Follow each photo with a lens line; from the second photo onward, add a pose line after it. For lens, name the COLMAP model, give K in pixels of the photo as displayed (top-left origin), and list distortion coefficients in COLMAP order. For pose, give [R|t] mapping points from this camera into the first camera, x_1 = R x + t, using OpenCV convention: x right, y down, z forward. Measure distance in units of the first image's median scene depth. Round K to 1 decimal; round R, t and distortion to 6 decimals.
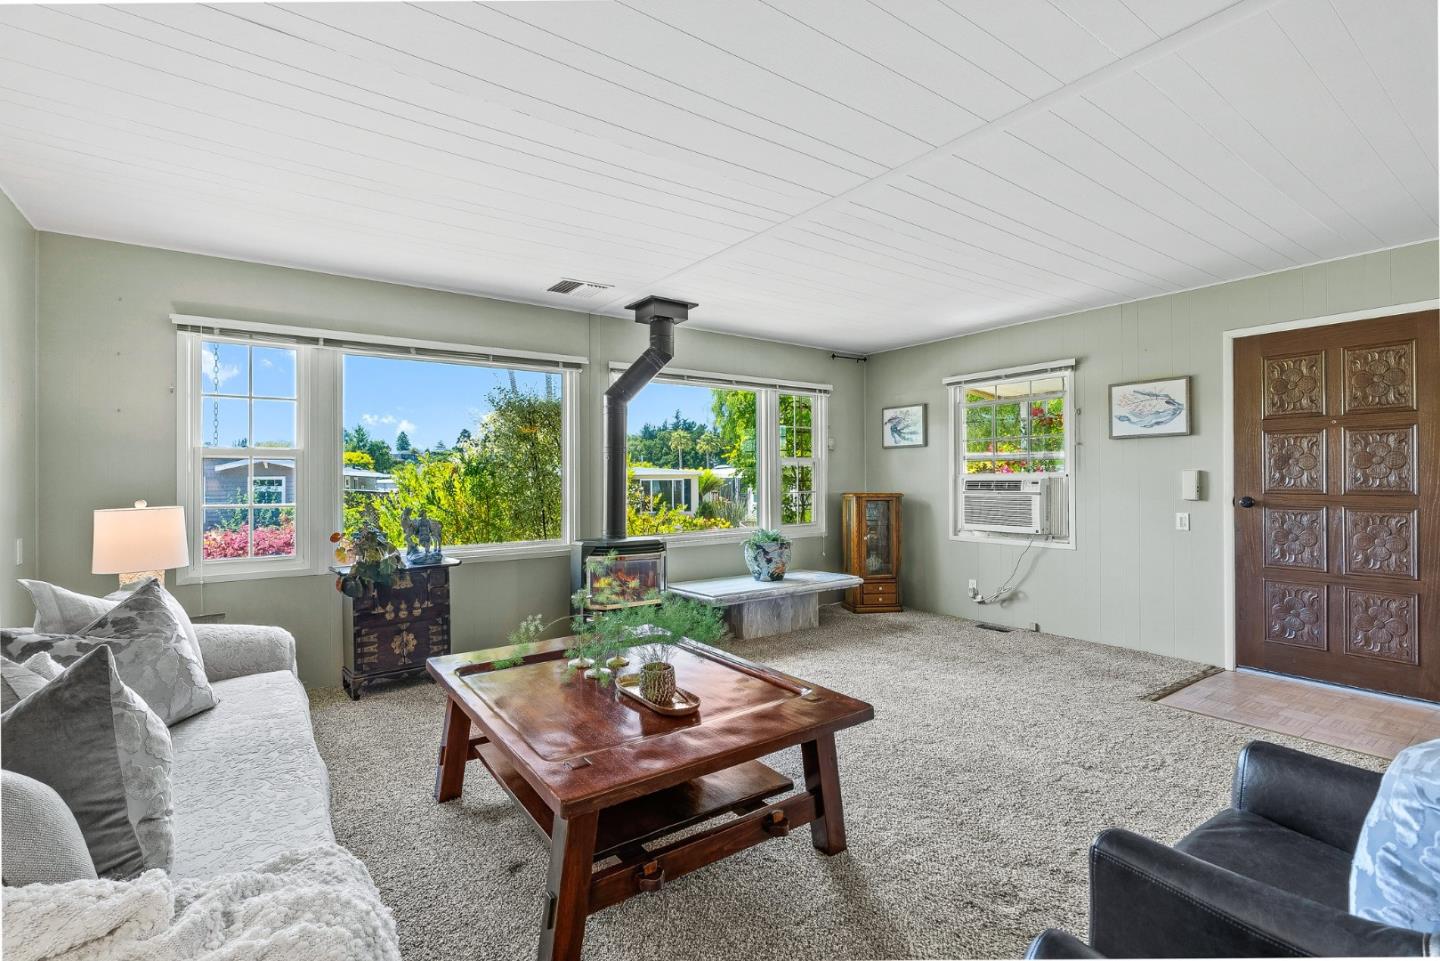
lens RADIAL K [[658.1, 0, 715.3], [0, 658.1, 480.8], [0, 0, 1]] dist [-0.011255, 0.007551]
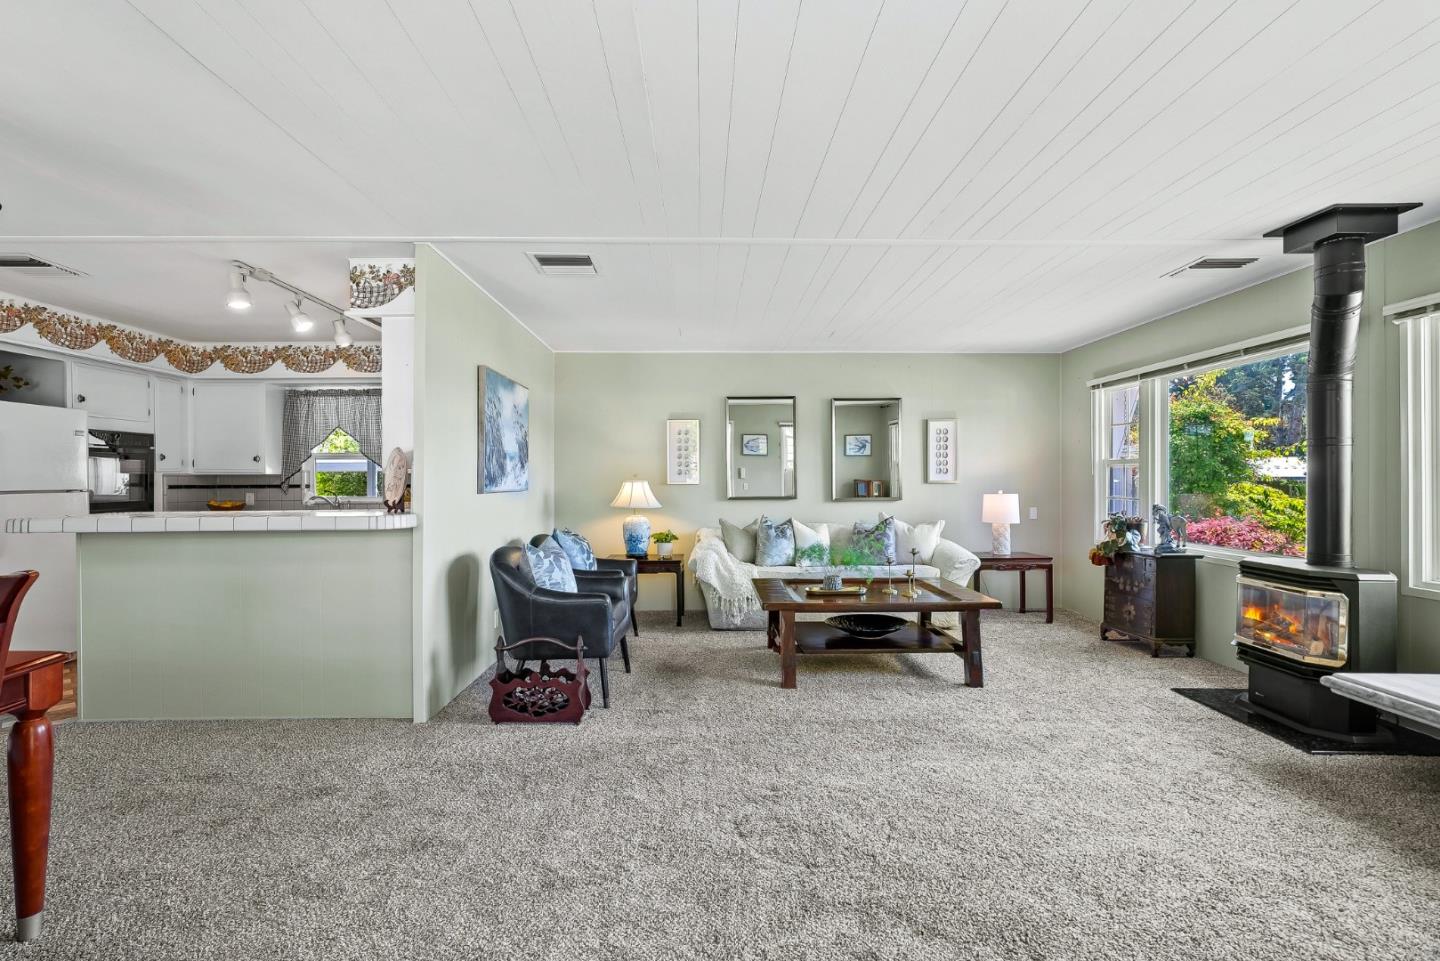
lens RADIAL K [[658.1, 0, 715.3], [0, 658.1, 480.8], [0, 0, 1]] dist [-0.011255, 0.007551]
pose [[-0.561501, 0.005318, -0.827459, 0.851174], [-0.002917, 0.999960, 0.008407, -0.007871], [0.827471, 0.007134, -0.561464, 0.893874]]
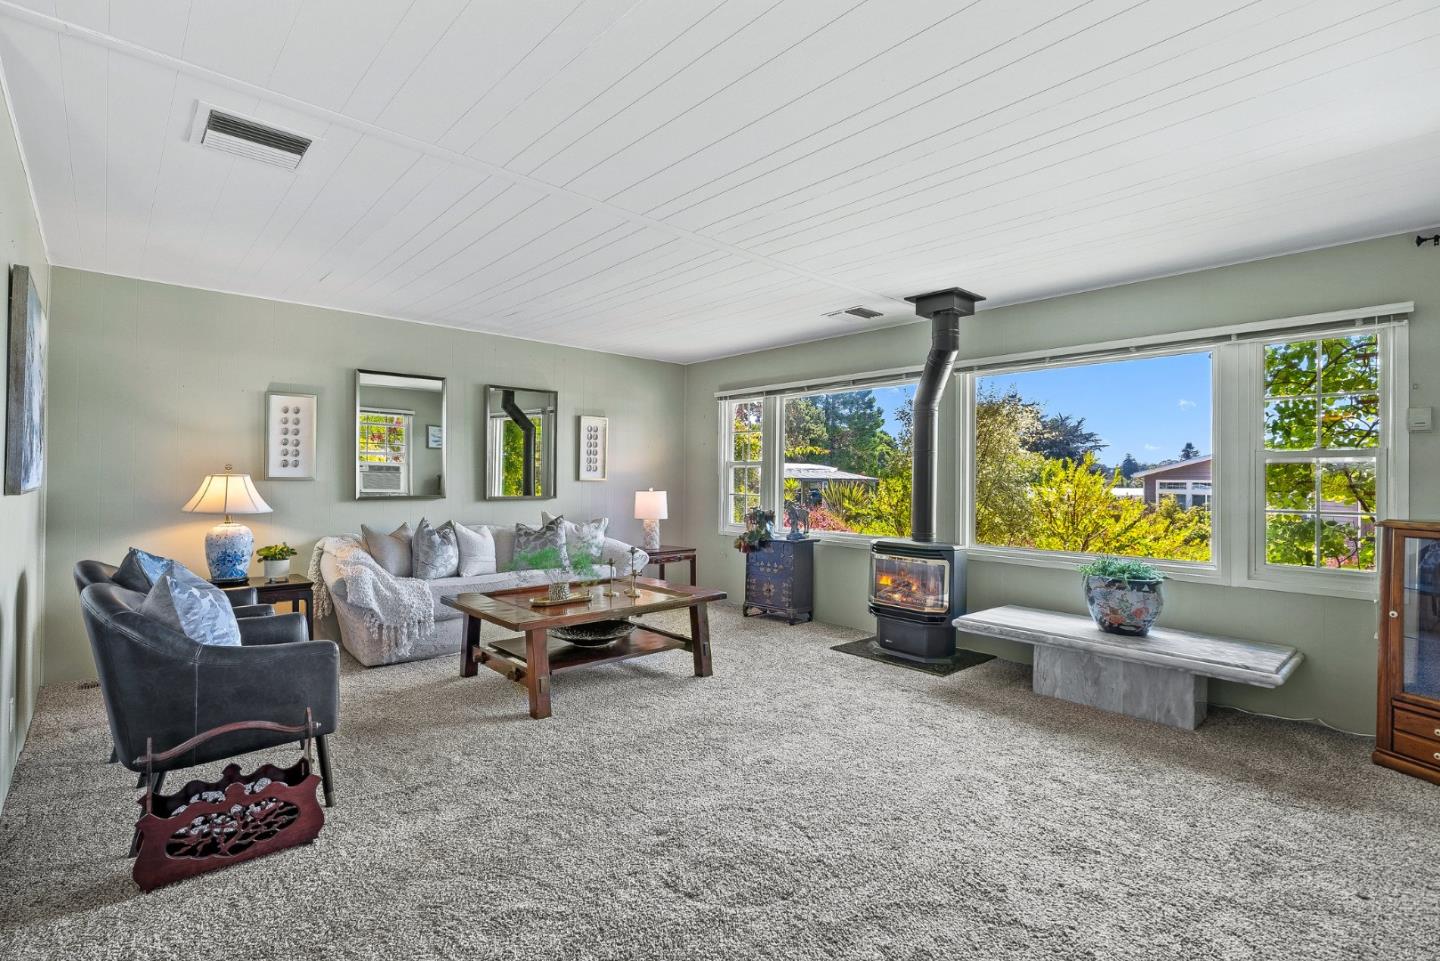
lens RADIAL K [[663.8, 0, 717.5], [0, 663.8, 471.4], [0, 0, 1]] dist [-0.005905, 0.000283]
pose [[0.126842, -0.007786, -0.991892, 0.854016], [-0.017007, 0.999805, -0.010023, -0.002826], [0.991777, 0.018140, 0.126685, 0.588760]]
